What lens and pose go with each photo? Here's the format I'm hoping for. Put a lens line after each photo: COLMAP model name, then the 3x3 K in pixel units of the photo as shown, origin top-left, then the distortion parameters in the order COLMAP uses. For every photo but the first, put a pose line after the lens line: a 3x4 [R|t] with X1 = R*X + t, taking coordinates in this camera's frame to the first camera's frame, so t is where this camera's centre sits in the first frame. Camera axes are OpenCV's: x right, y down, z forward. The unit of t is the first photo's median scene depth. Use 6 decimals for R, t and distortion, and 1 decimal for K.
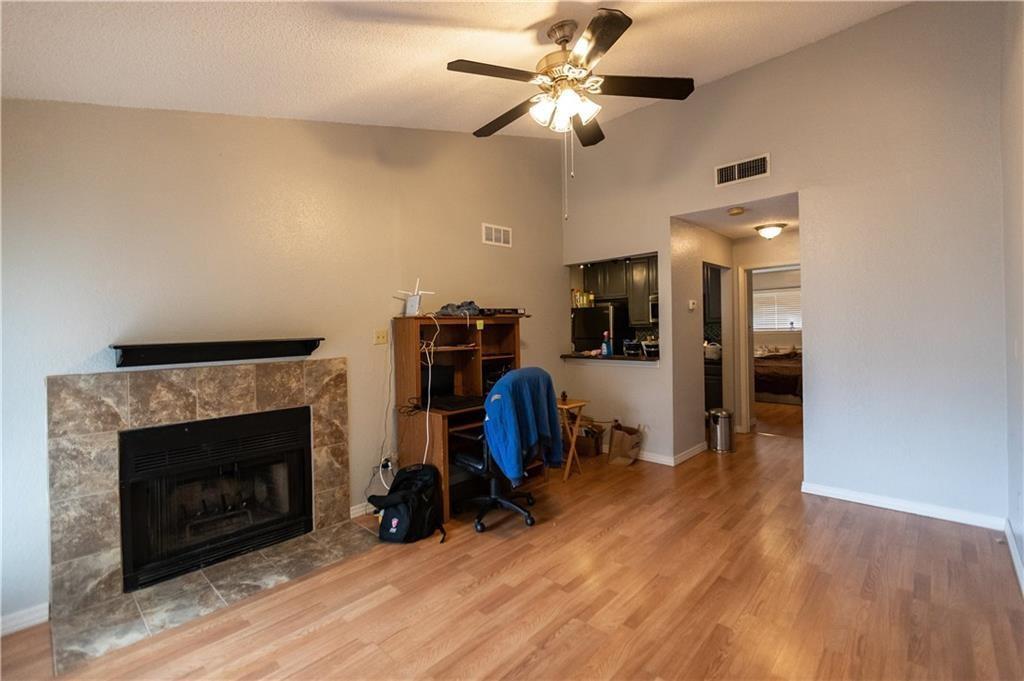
lens RADIAL K [[457.3, 0, 509.3], [0, 457.3, 329.0], [0, 0, 1]] dist [0.000782, -0.000206]
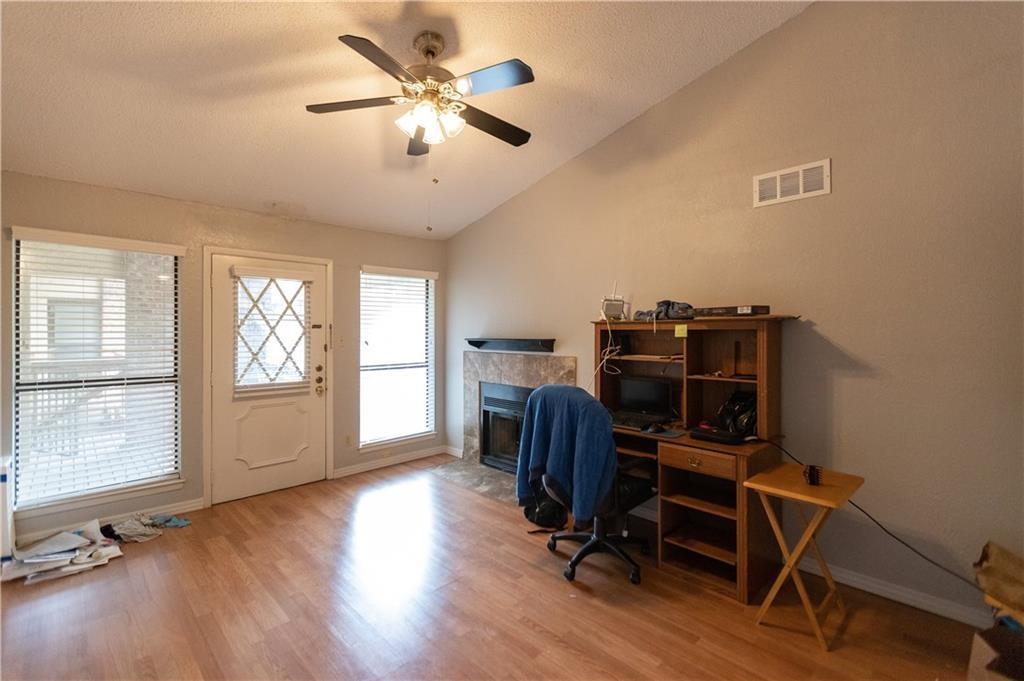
lens RADIAL K [[457.3, 0, 509.3], [0, 457.3, 329.0], [0, 0, 1]] dist [0.000782, -0.000206]
pose [[-0.051419, 0.016951, -0.998533, 0.912576], [-0.000594, 0.999855, 0.017004, -0.032723], [0.998677, 0.001467, -0.051401, 0.992497]]
